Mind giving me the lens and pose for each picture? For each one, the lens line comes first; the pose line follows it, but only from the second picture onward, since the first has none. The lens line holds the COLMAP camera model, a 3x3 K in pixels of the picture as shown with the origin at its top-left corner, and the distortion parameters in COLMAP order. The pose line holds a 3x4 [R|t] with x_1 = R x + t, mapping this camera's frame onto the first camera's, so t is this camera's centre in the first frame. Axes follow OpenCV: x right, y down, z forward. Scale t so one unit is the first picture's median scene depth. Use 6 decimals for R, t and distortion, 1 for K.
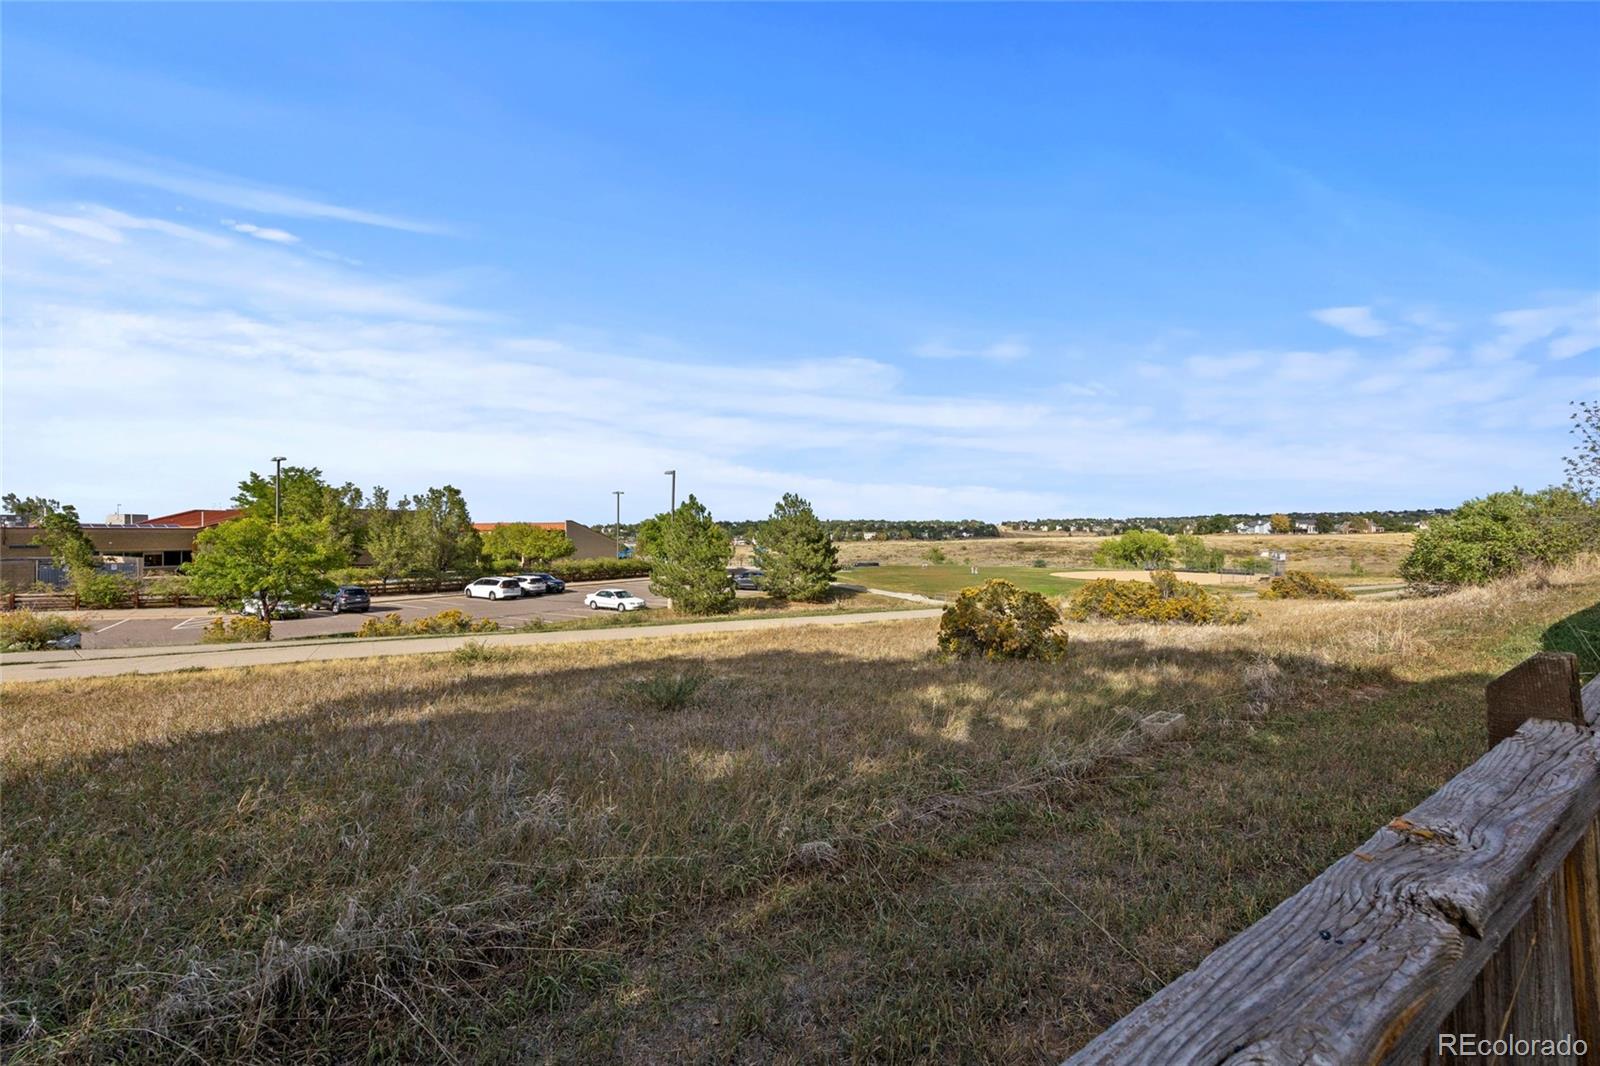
lens RADIAL K [[632.9, 0, 800.0], [0, 632.9, 533.0], [0, 0, 1]] dist [-0.000834, -0.000061]
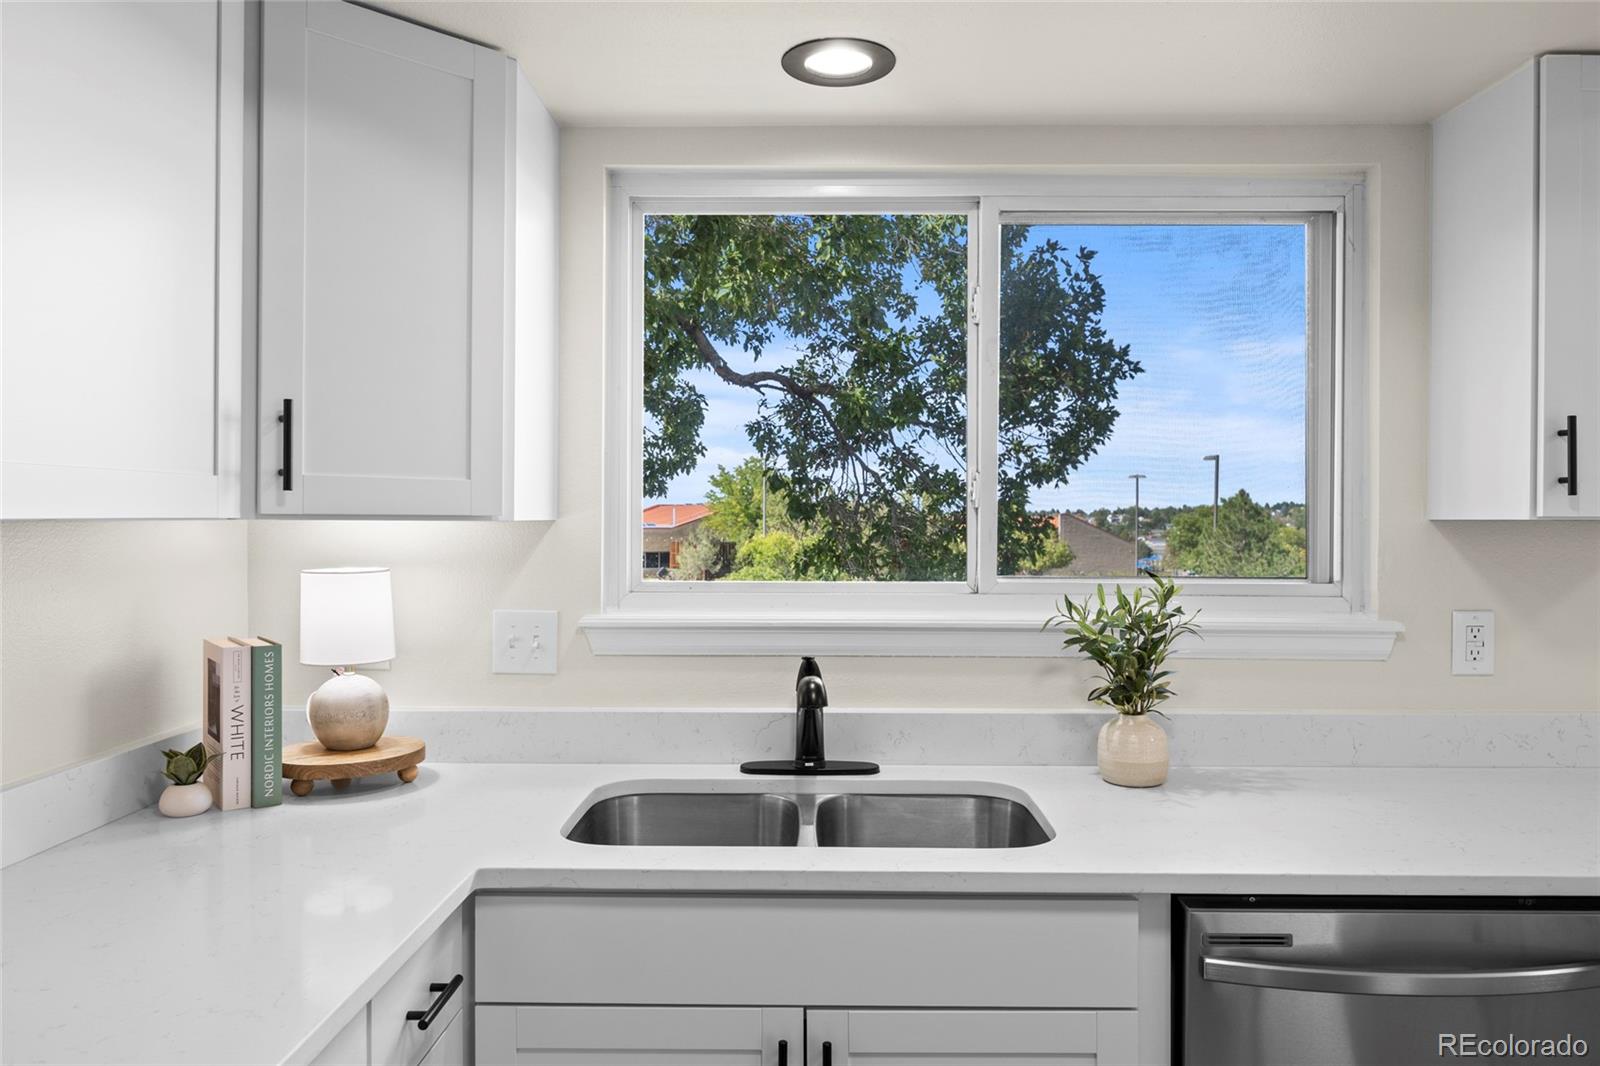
lens RADIAL K [[1083.5, 0, 800.0], [0, 1083.5, 533.0], [0, 0, 1]] dist [0.001153, 0.001493]
pose [[0.836398, 0.007476, -0.548072, 0.065419], [-0.001138, 0.999929, 0.011902, -0.021639], [0.548122, -0.009331, 0.836347, -0.233520]]
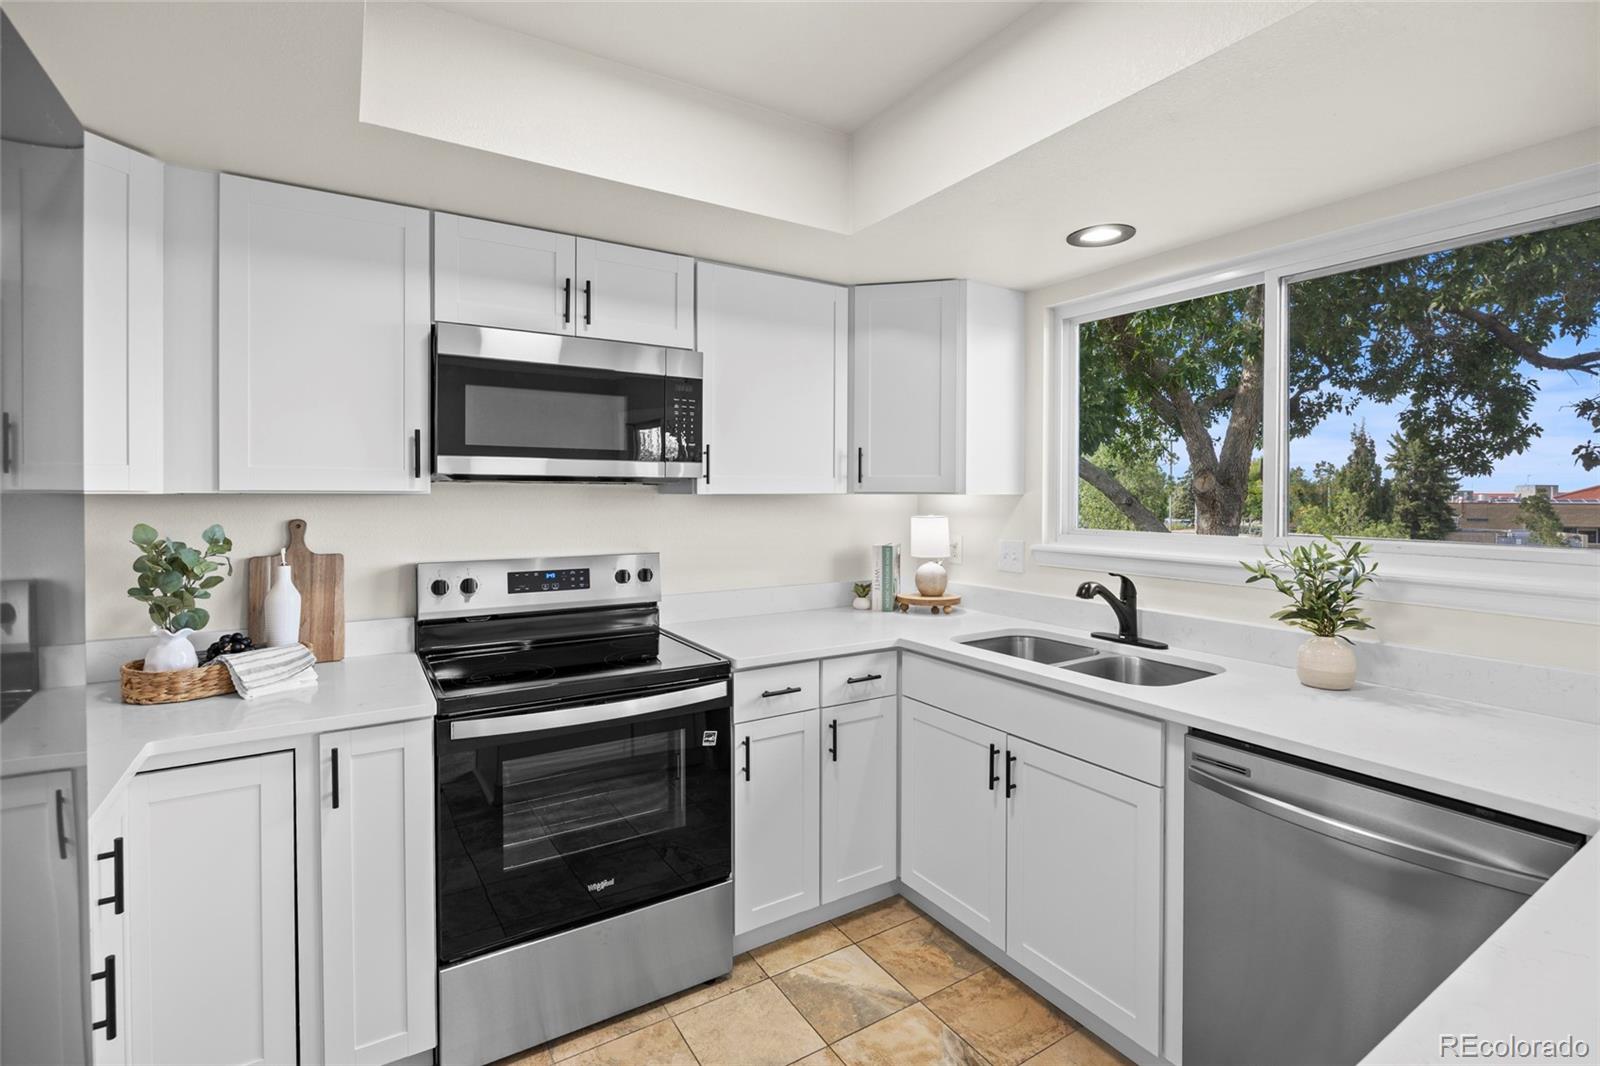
lens RADIAL K [[720.1, 0, 803.2], [0, 720.1, 529.1], [0, 0, 1]] dist [-0.010874, 0.000230]
pose [[-0.000015, 0.048037, -0.998846, 0.088835], [-0.000767, 0.998845, 0.048037, -0.021637], [1.000000, 0.000767, 0.000022, -0.220331]]
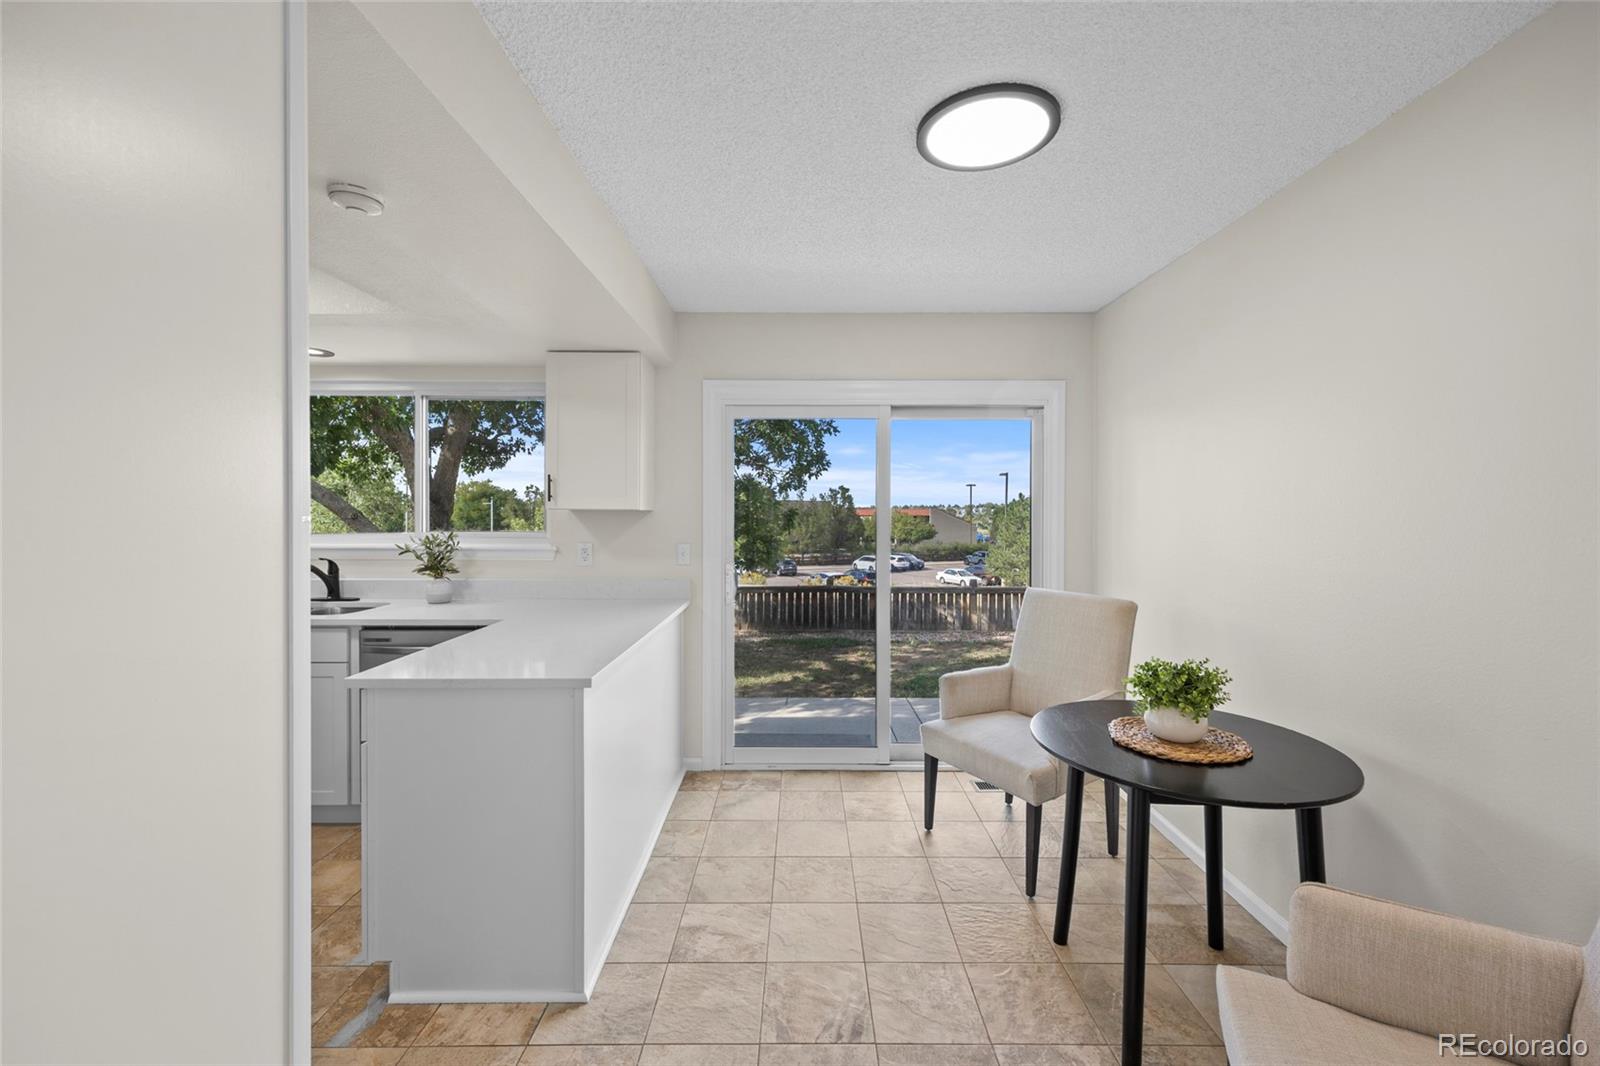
lens RADIAL K [[656.6, 0, 797.2], [0, 656.6, 505.9], [0, 0, 1]] dist [0.019651, -0.000127]
pose [[0.841902, -0.004635, -0.539611, 0.120956], [0.000204, 0.999966, -0.008270, -0.021525], [0.539631, 0.006852, 0.841874, -0.231619]]
